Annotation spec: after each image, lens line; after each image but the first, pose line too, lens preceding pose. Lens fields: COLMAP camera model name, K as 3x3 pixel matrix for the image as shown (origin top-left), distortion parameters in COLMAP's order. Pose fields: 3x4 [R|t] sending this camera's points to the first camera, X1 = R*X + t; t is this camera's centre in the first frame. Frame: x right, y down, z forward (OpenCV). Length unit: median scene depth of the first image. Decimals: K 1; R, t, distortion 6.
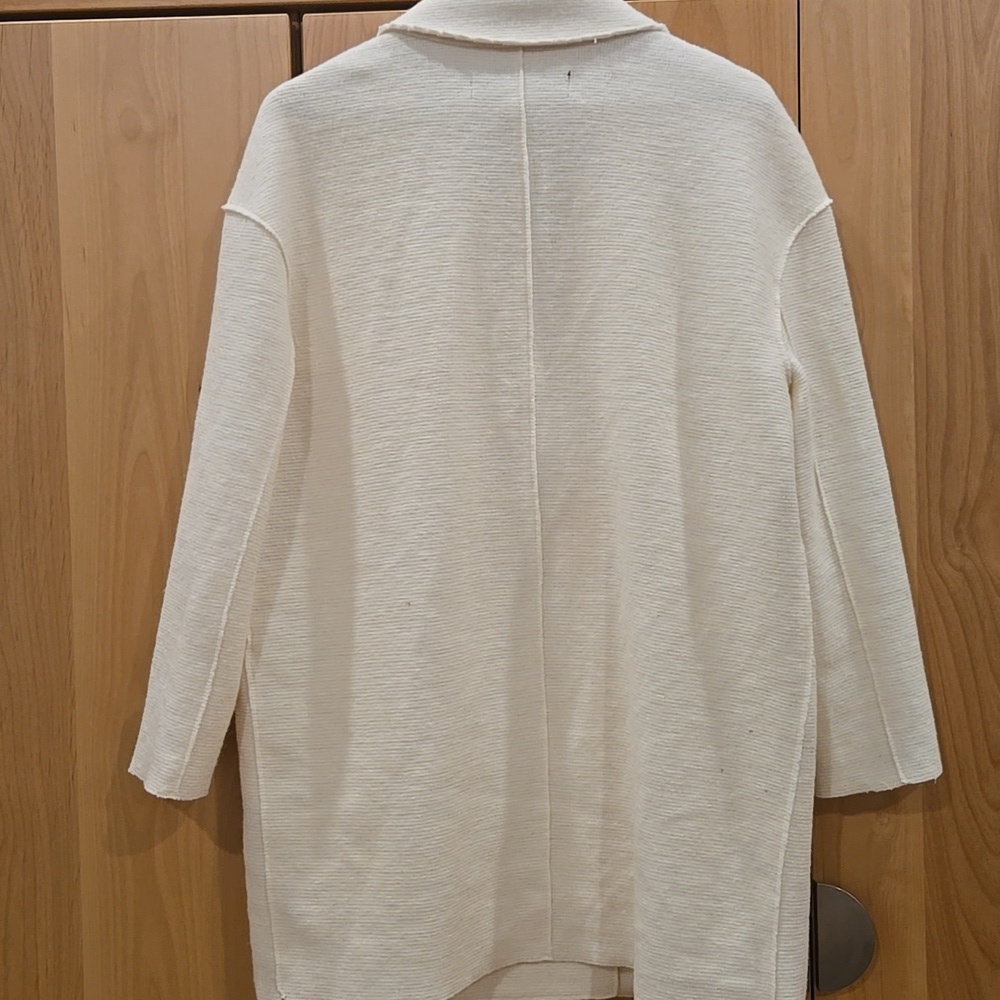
lens RADIAL K [[1432.2, 0, 501.3], [0, 1432.2, 501.4], [0, 0, 1]] dist [0.032678, 0.000000]
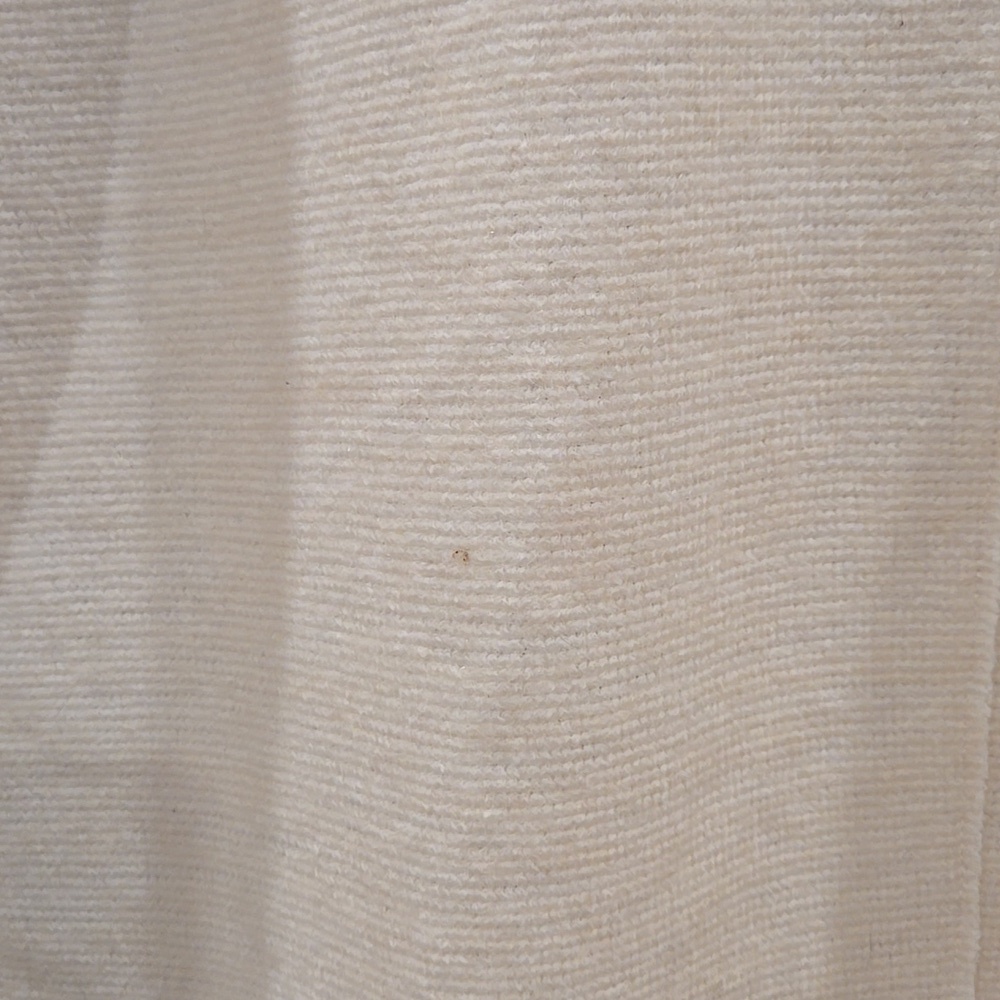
lens RADIAL K [[1432.2, 0, 501.3], [0, 1432.2, 501.7], [0, 0, 1]] dist [0.032678, 0.000000]
pose [[0.976226, 0.077559, -0.202403, -0.008697], [-0.032847, 0.975941, 0.215544, 0.008683], [0.214251, -0.203772, 0.955287, 0.767421]]
